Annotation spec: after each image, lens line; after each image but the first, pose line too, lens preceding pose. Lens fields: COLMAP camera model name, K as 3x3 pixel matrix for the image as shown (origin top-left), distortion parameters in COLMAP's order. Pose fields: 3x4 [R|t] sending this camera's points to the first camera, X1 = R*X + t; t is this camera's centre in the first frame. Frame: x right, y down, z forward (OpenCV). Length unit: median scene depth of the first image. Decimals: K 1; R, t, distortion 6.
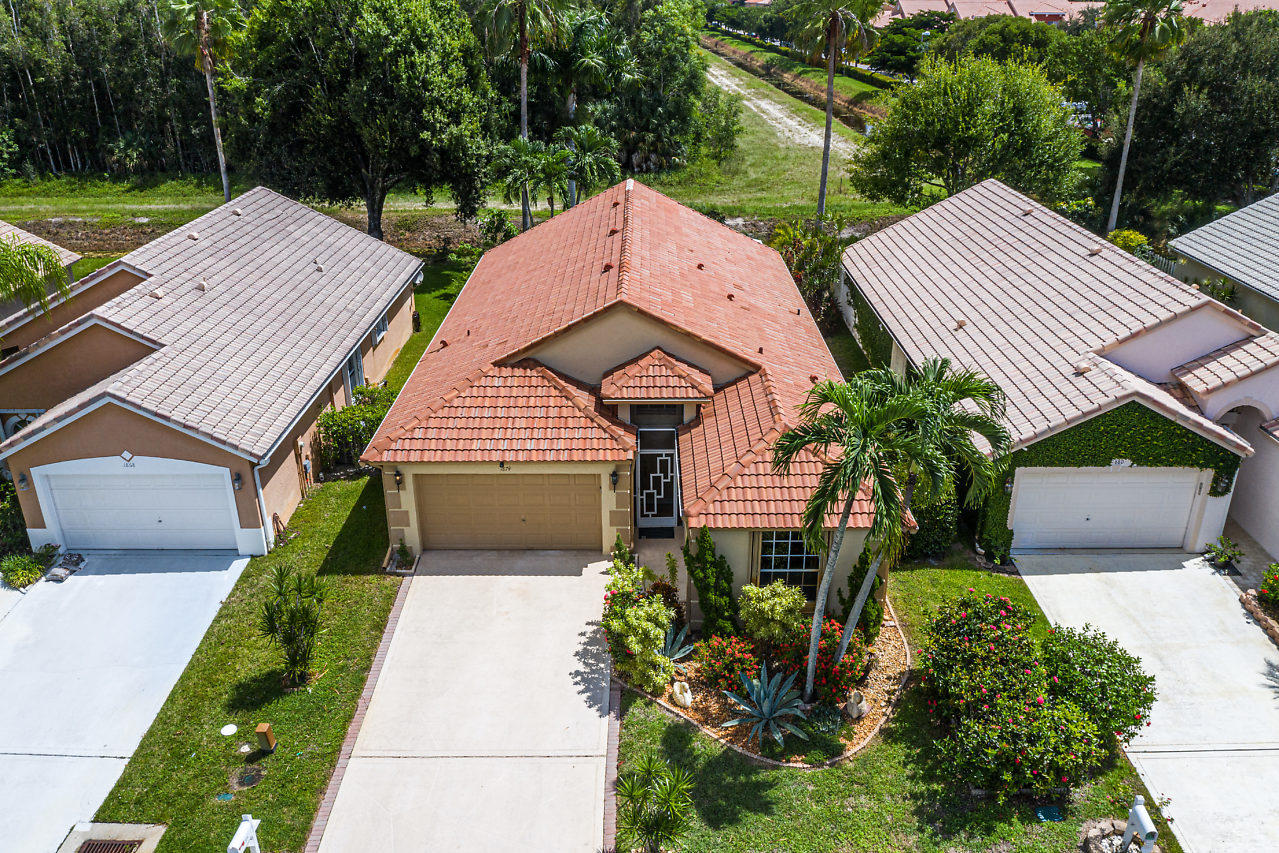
lens RADIAL K [[1007.6, 0, 639.5], [0, 1007.6, 426.5], [0, 0, 1]] dist [-0.019113, -0.011633]
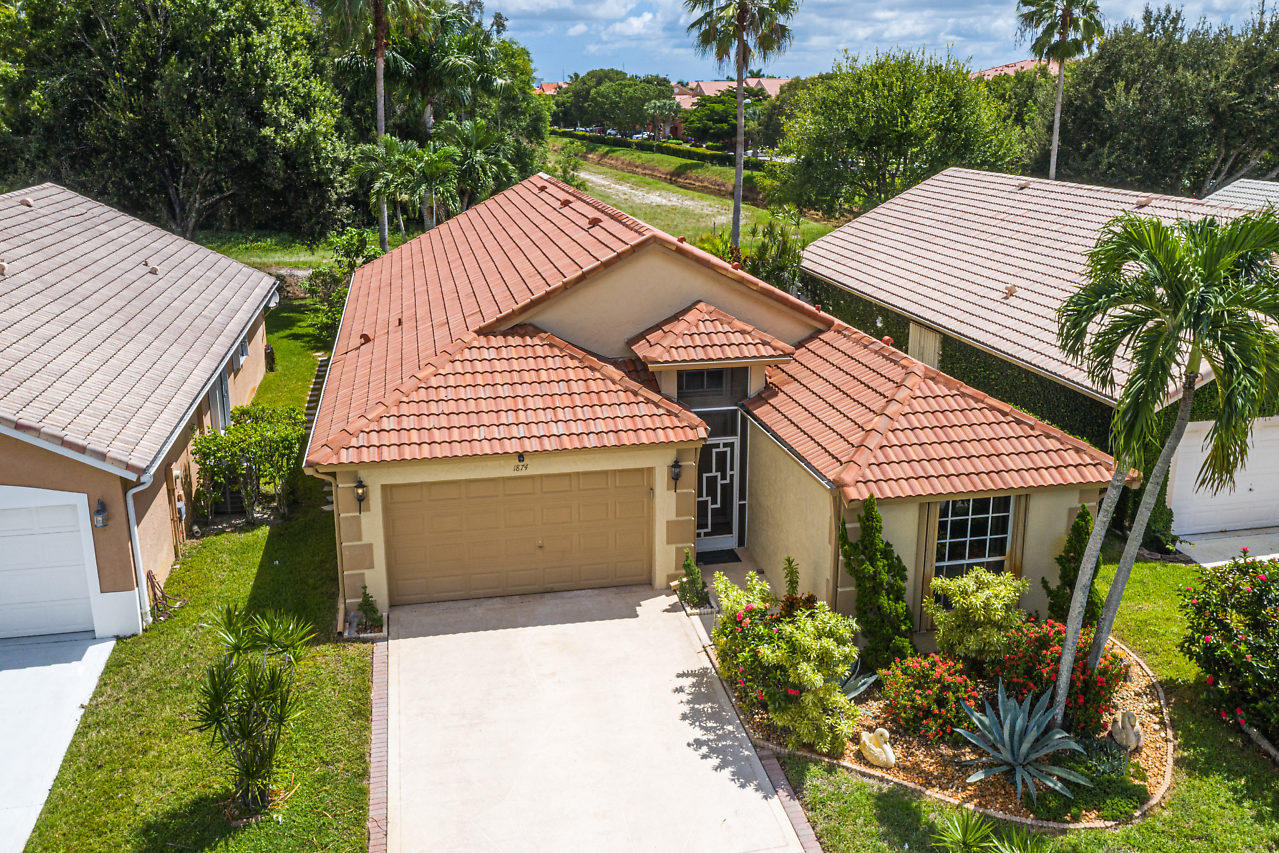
lens RADIAL K [[1113.0, 0, 638.1], [0, 1113.0, 382.4], [0, 0, 1]] dist [-0.022282, 0.013392]
pose [[0.977487, -0.046815, 0.205736, -0.204376], [0.079472, 0.984954, -0.153462, 0.105761], [-0.195456, 0.166357, 0.966500, 0.236131]]
